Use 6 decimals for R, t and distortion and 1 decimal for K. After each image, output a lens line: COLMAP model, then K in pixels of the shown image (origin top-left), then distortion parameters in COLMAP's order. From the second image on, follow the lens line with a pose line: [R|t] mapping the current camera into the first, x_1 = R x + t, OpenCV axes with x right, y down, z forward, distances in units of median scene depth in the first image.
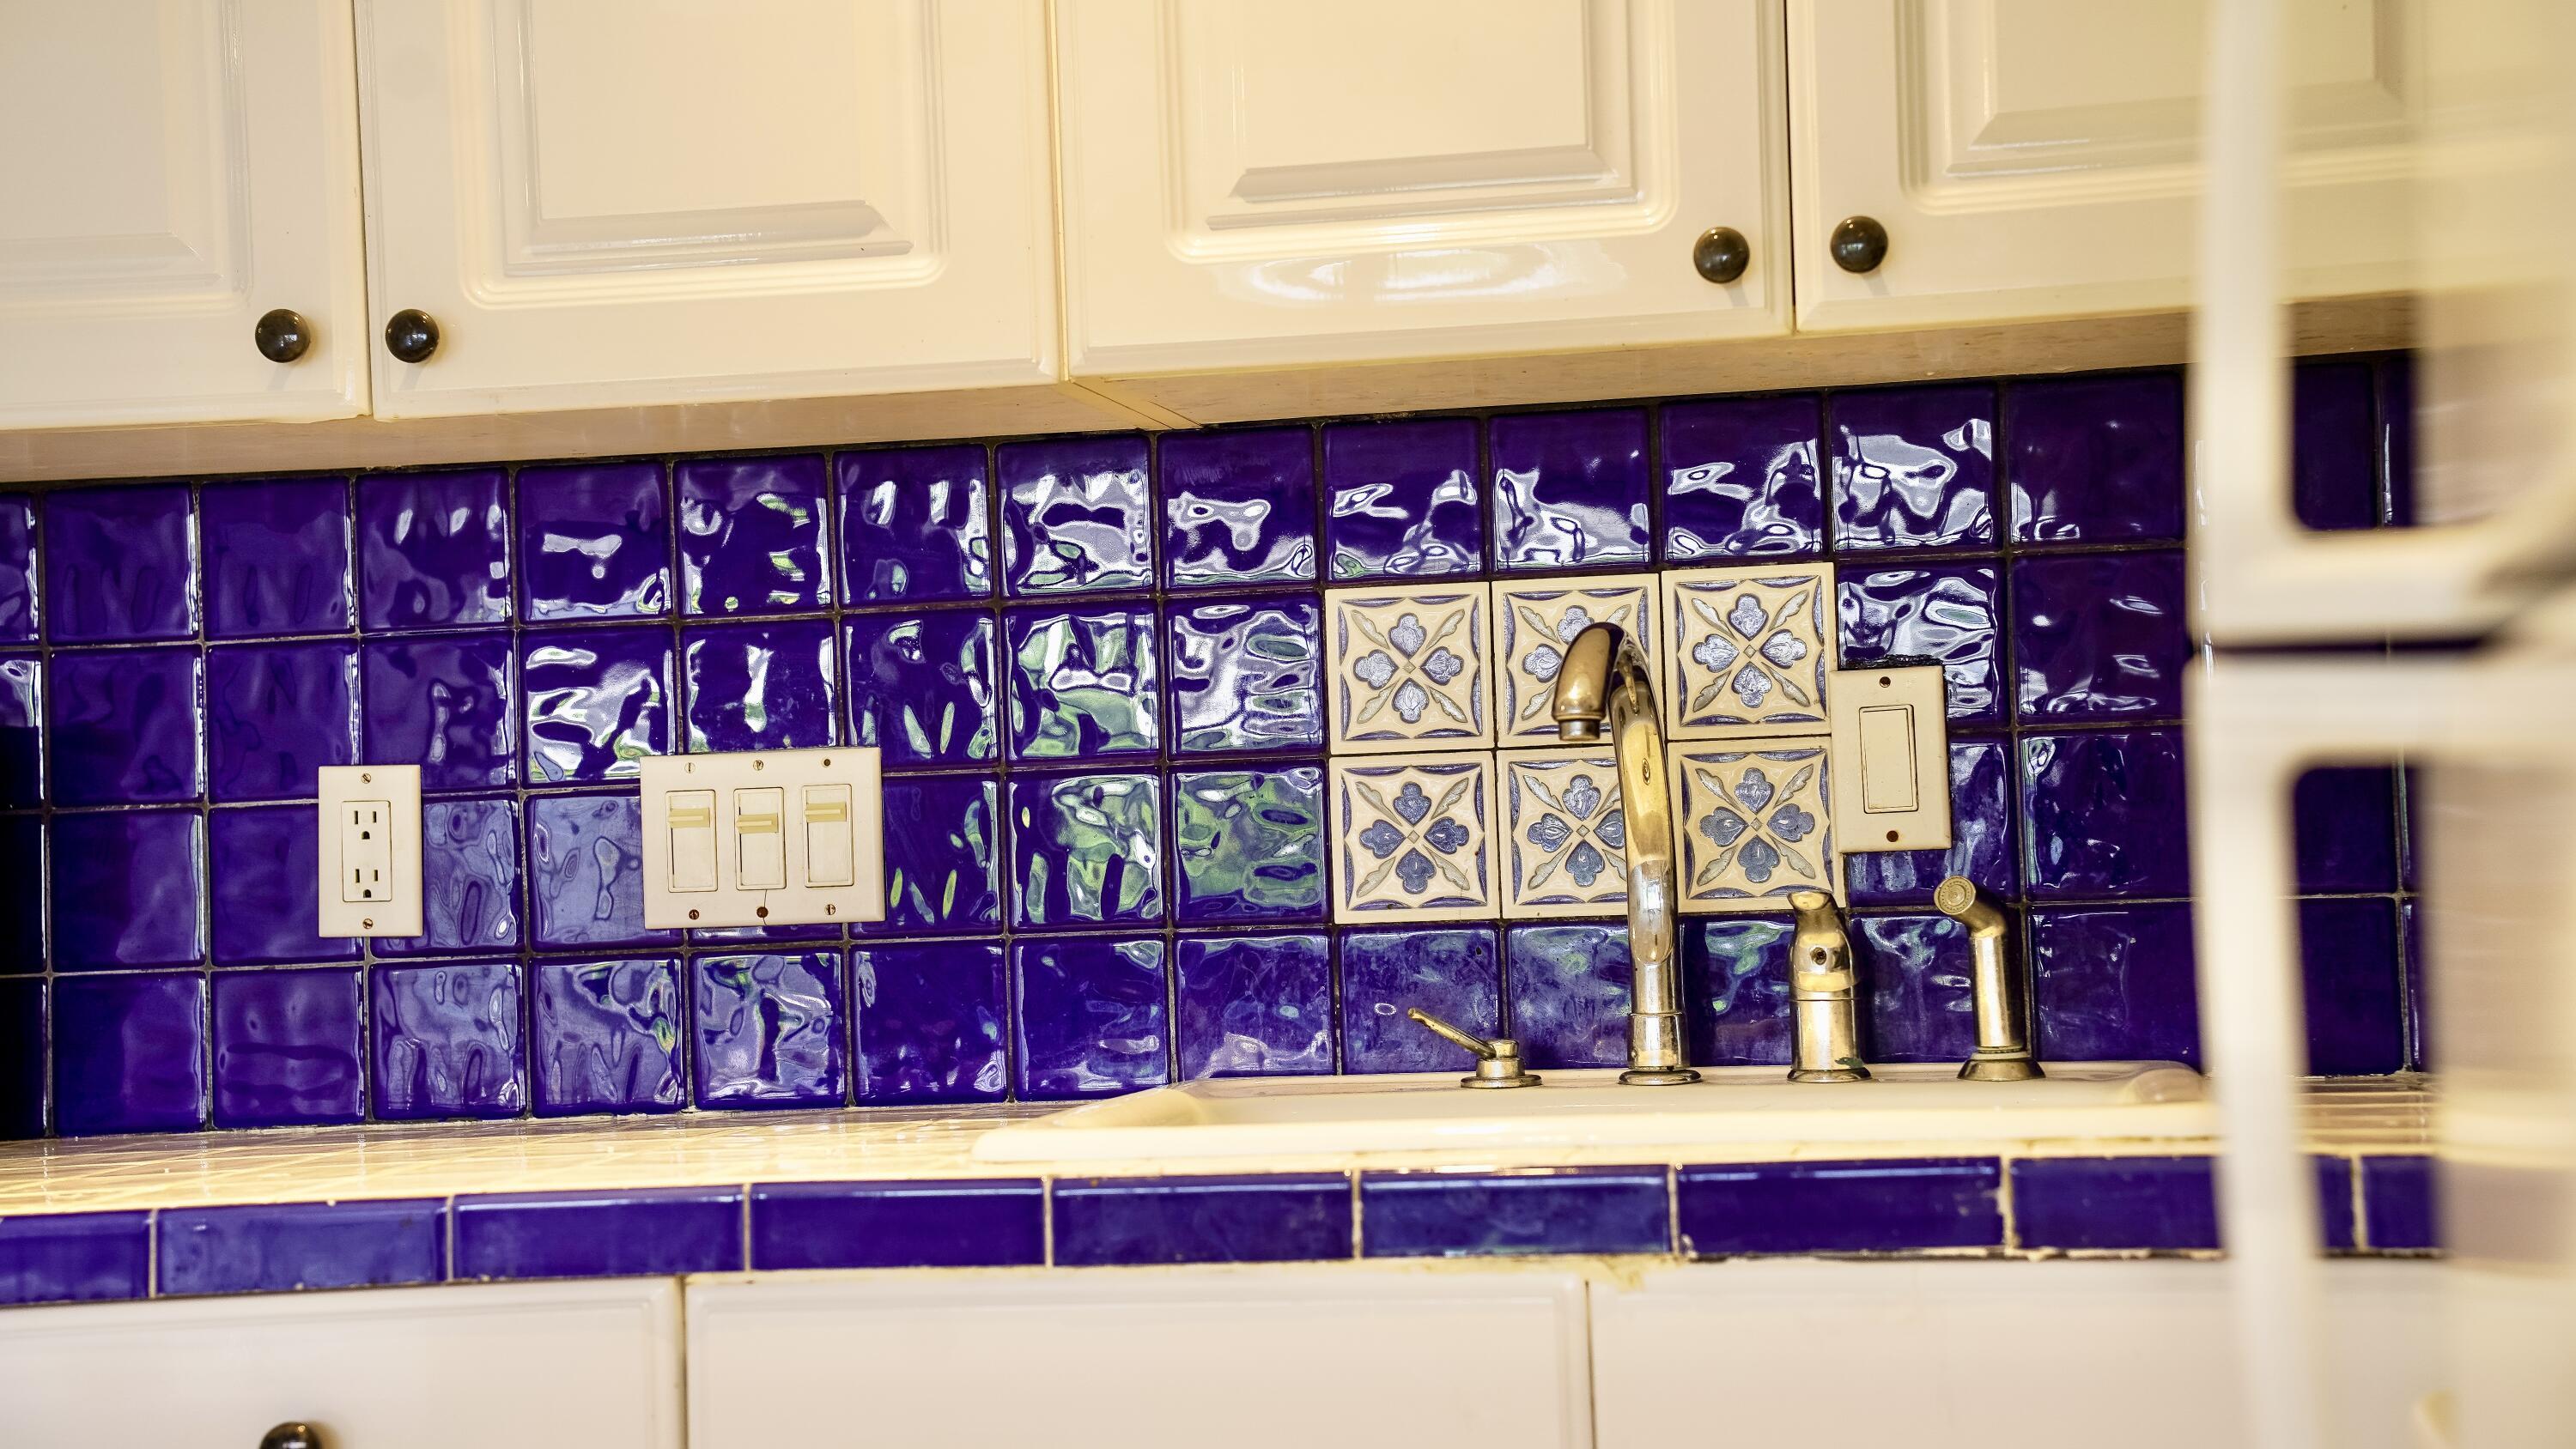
lens RADIAL K [[4124.6, 0, 1288.0], [0, 4124.6, 724.5], [0, 0, 1]] dist [0.213813, -0.002992]
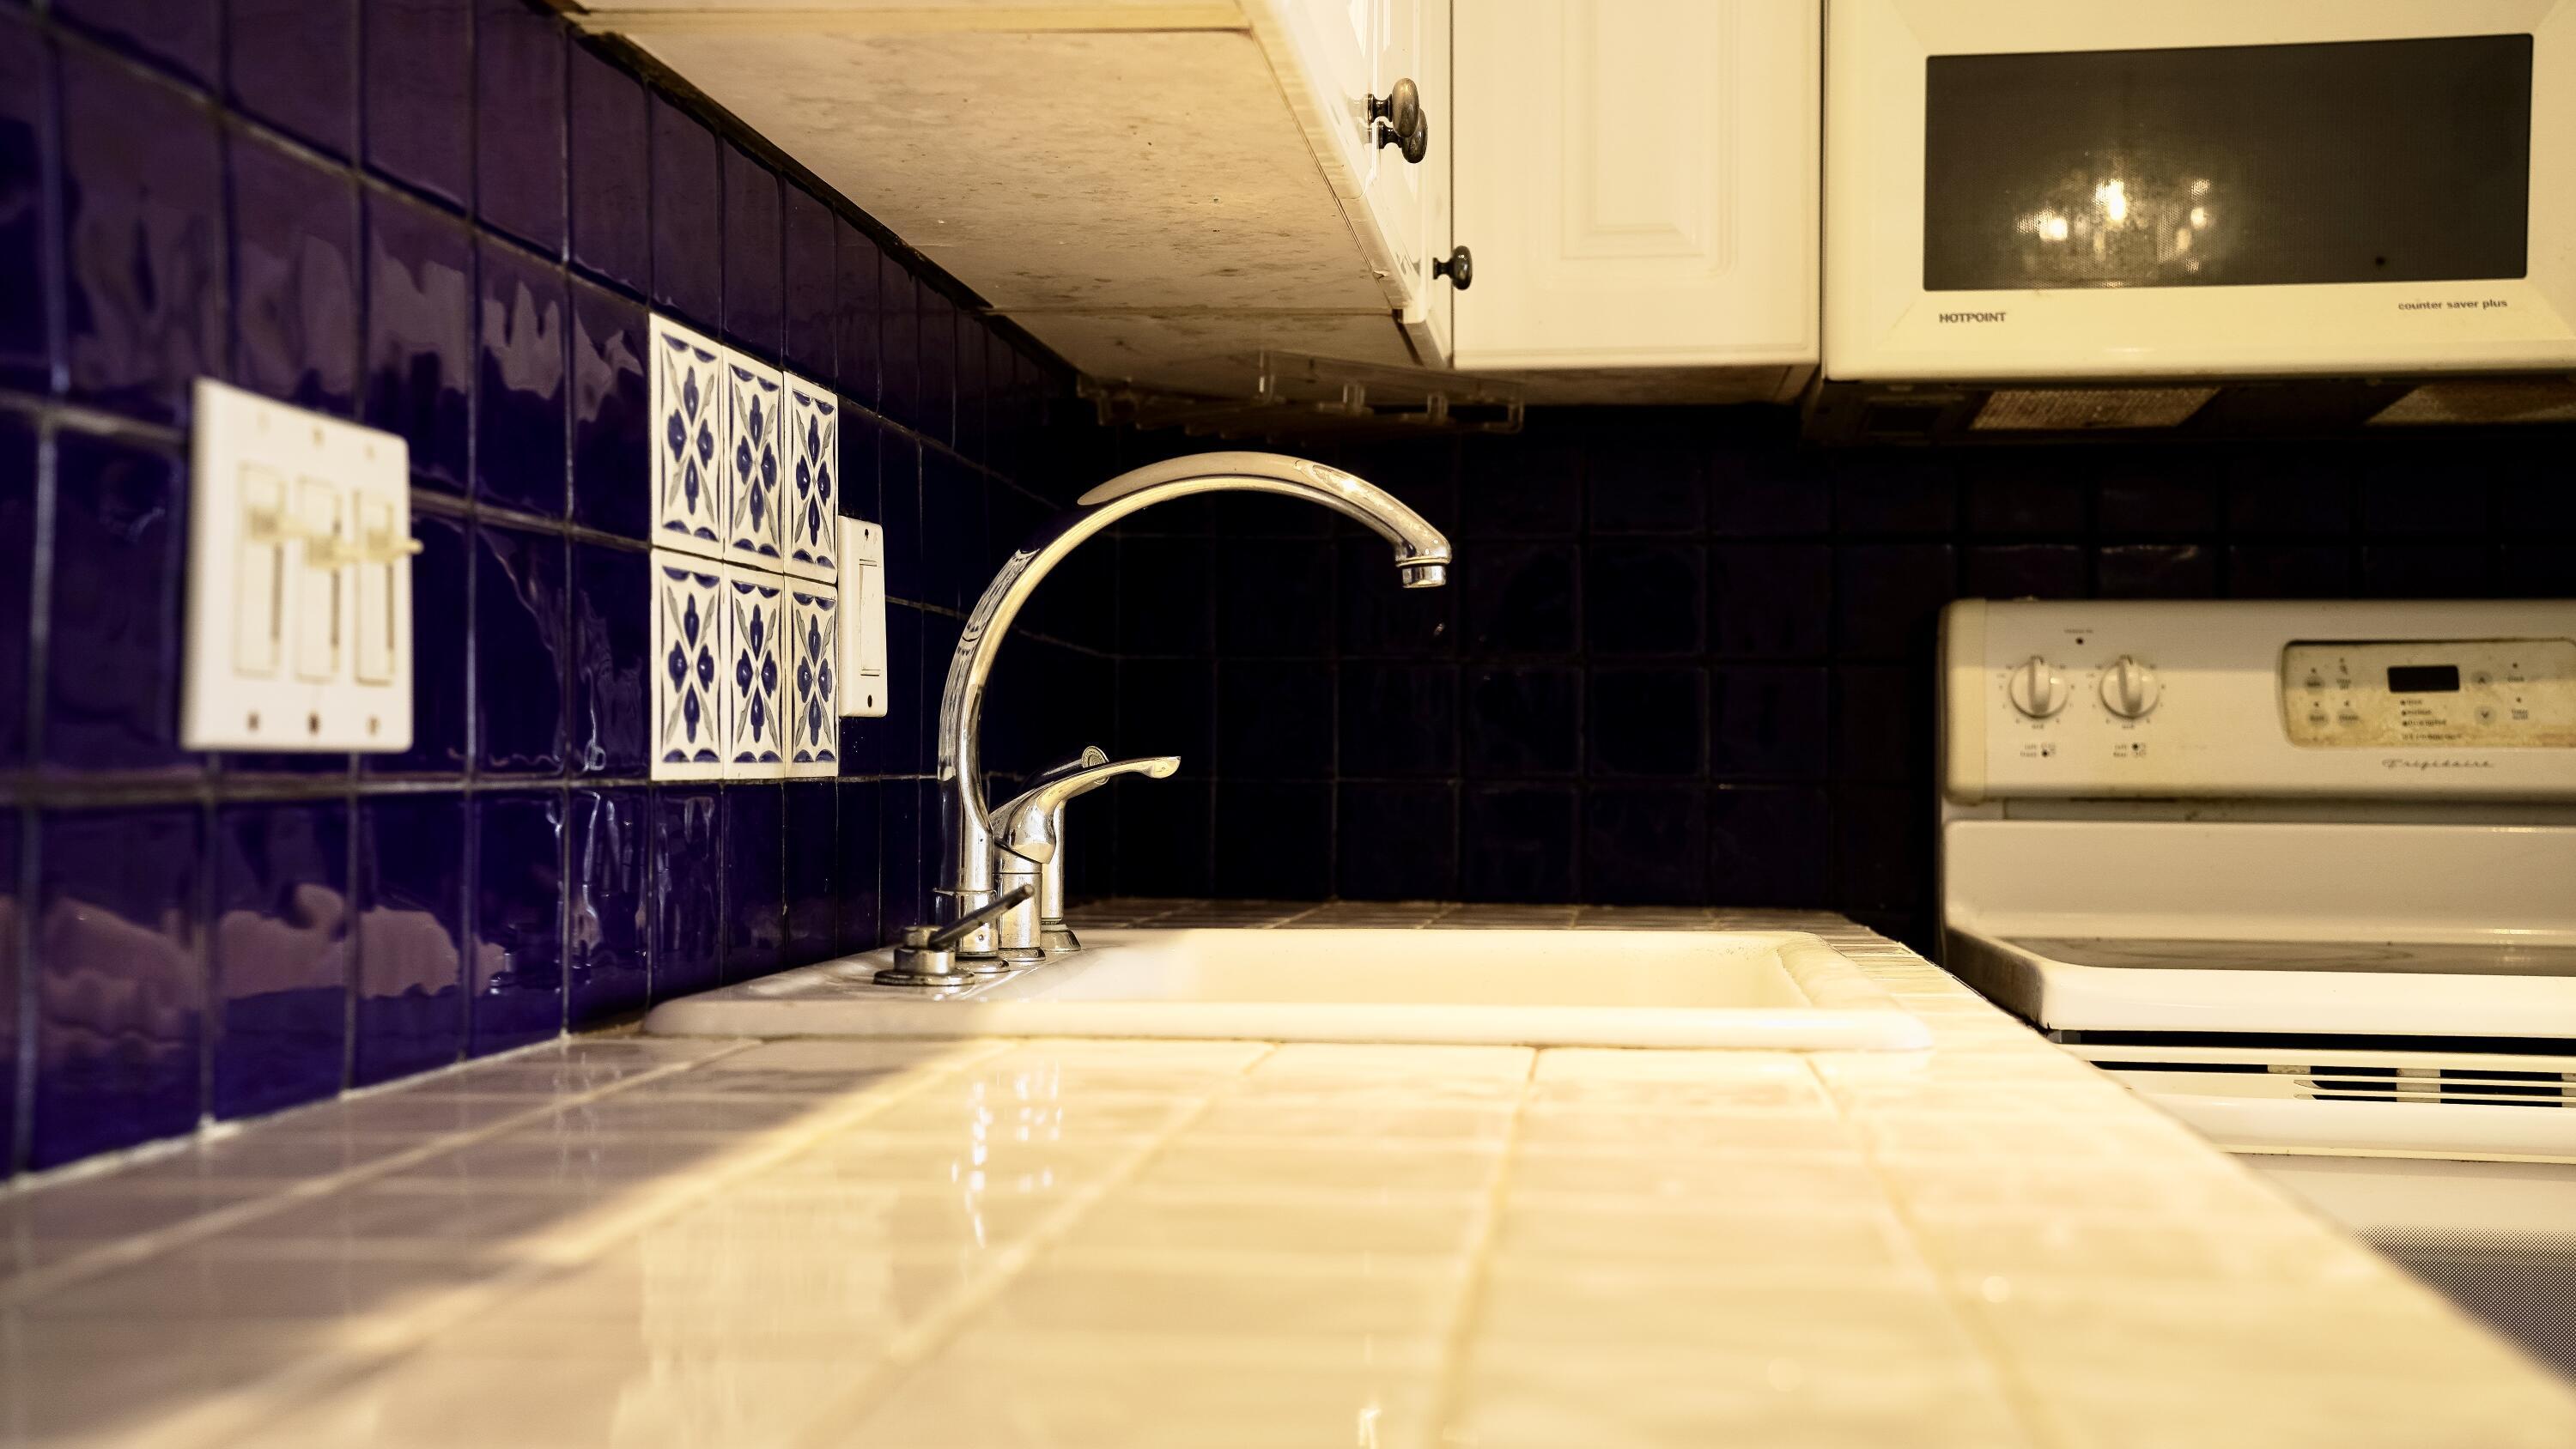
lens RADIAL K [[3074.3, 0, 1288.0], [0, 3074.3, 724.5], [0, 0, 1]] dist [0.072867, 0.005739]
pose [[-0.069308, 0.047496, 0.996464, -0.544397], [-0.040677, 0.997901, -0.050394, 0.062626], [-0.996766, -0.044026, -0.067230, 0.947135]]
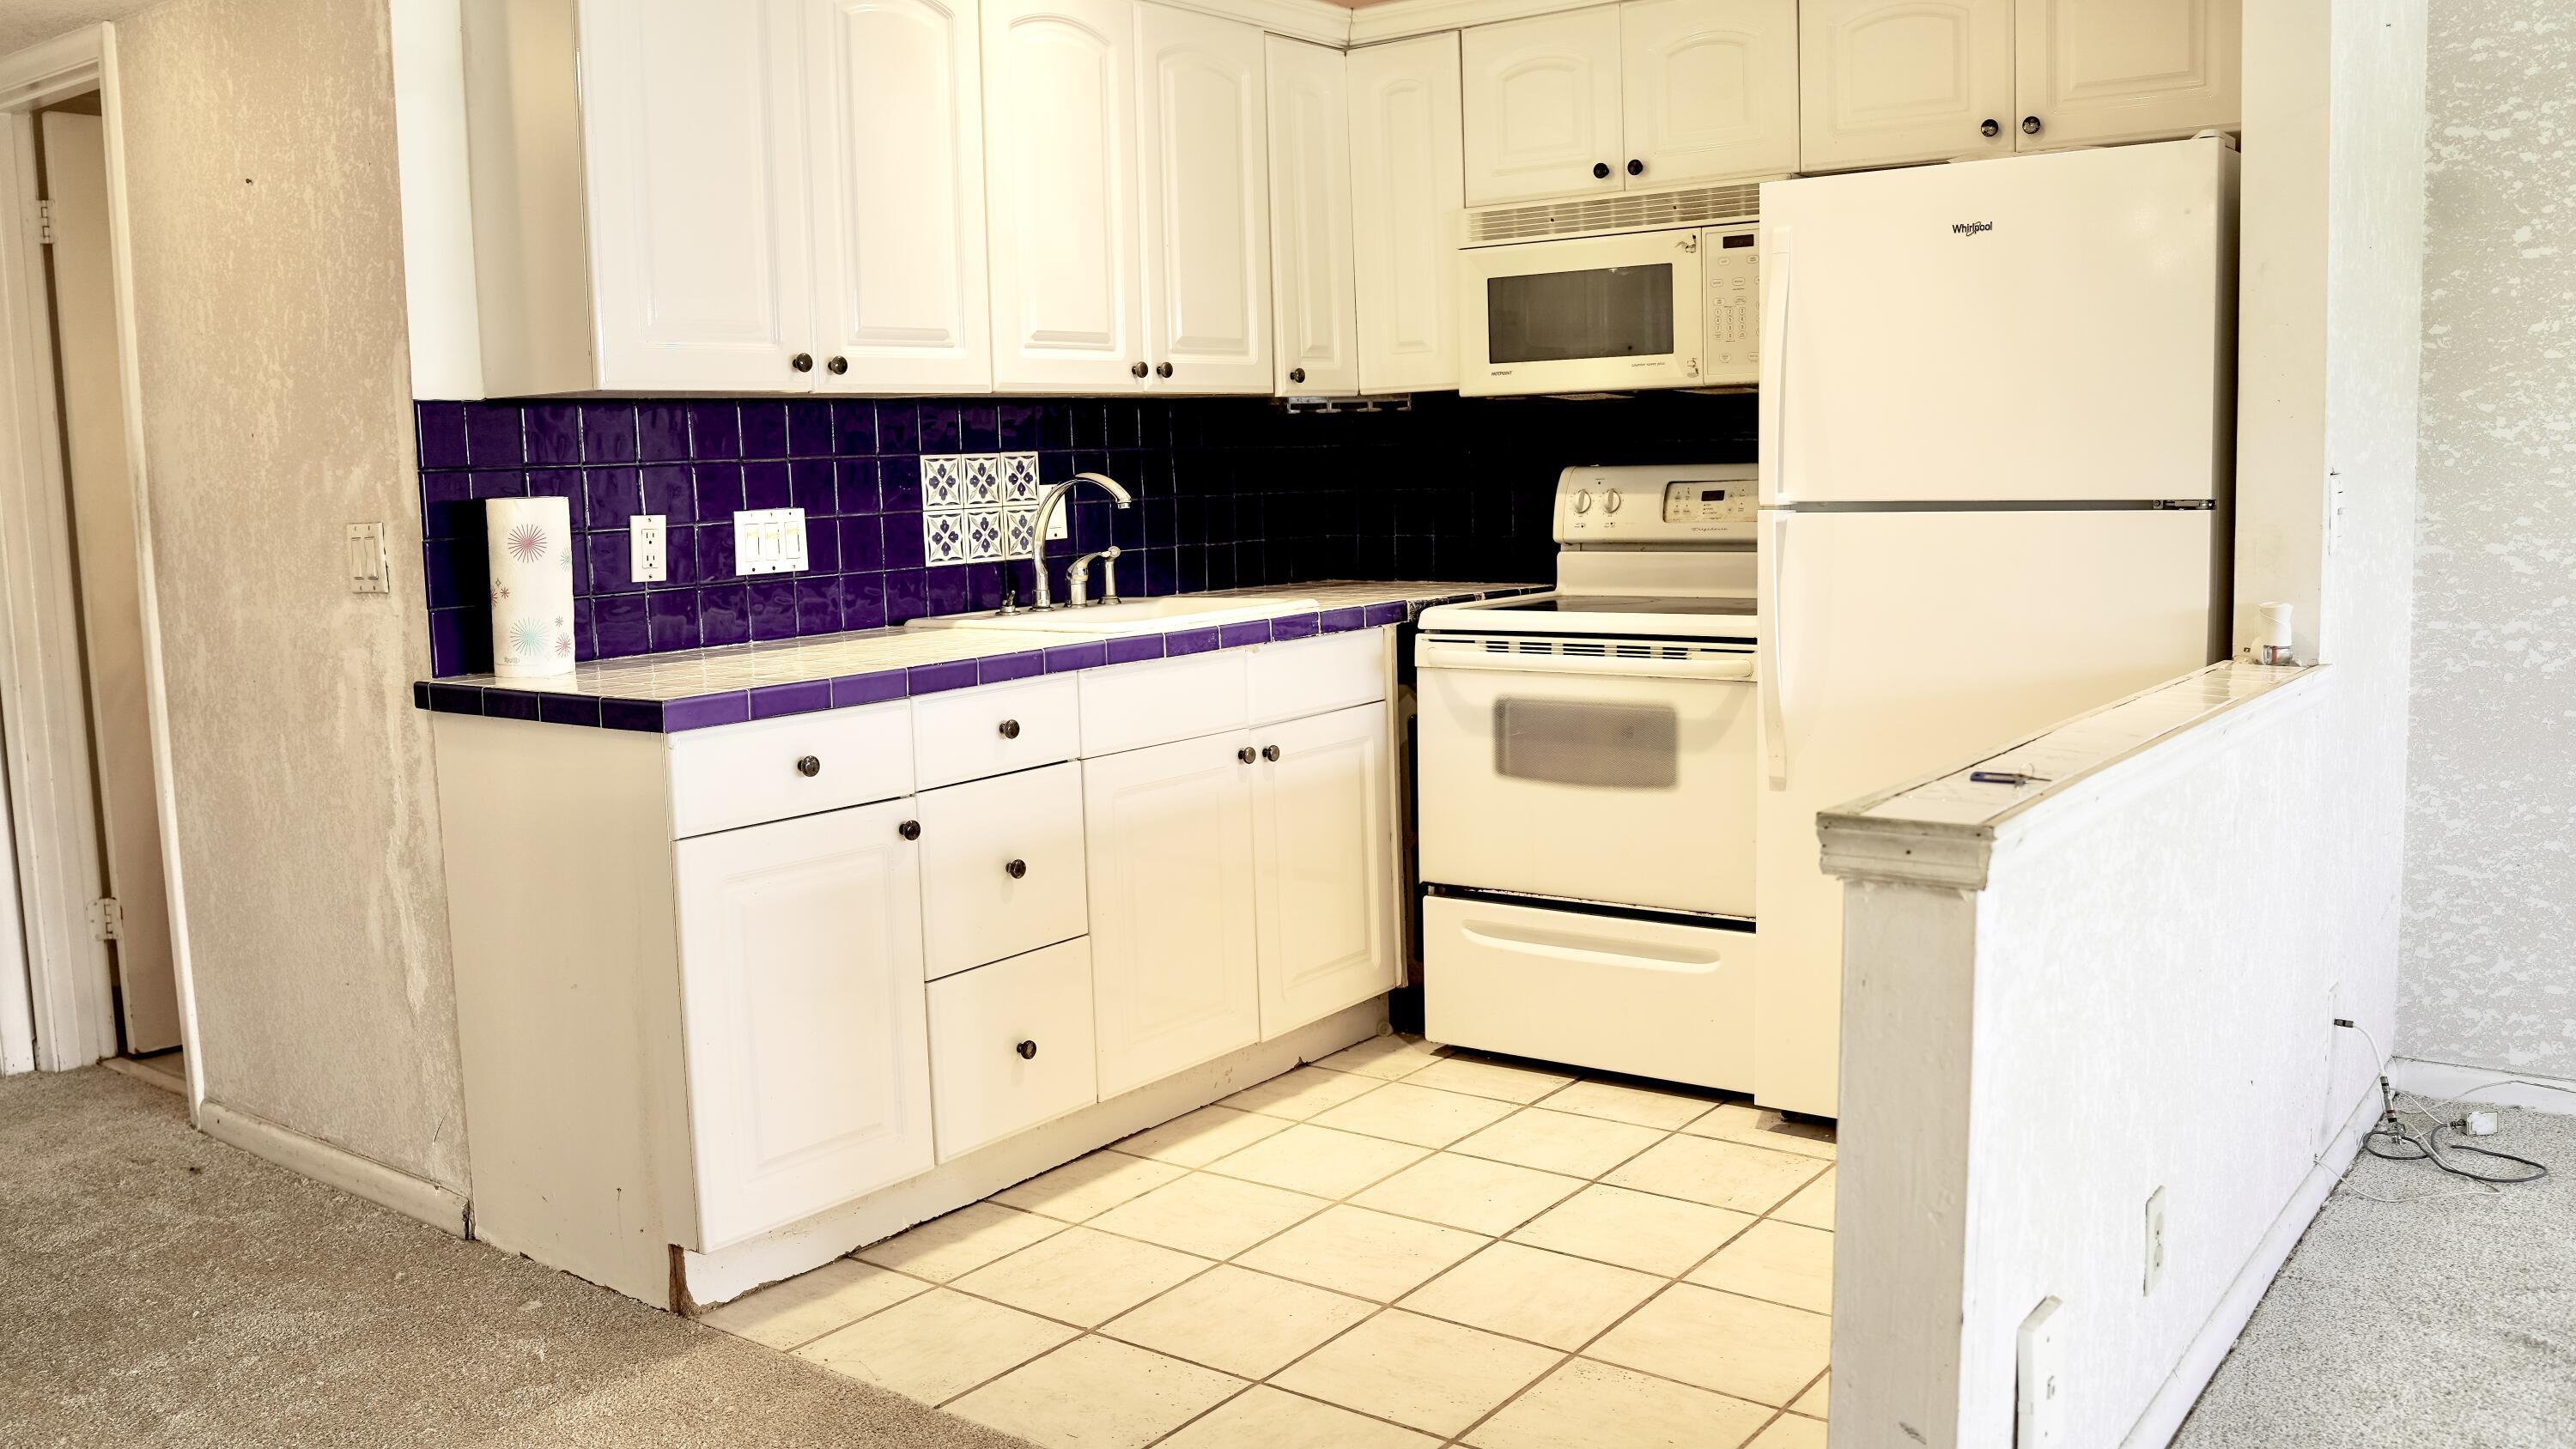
lens RADIAL K [[2093.1, 0, 1288.0], [0, 2093.1, 724.5], [0, 0, 1]] dist [-0.090737, 0.004631]
pose [[0.452263, -0.091343, 0.887195, -1.268820], [-0.018388, 0.993575, 0.111669, -0.012848], [-0.891695, -0.066818, 0.447678, 0.069296]]
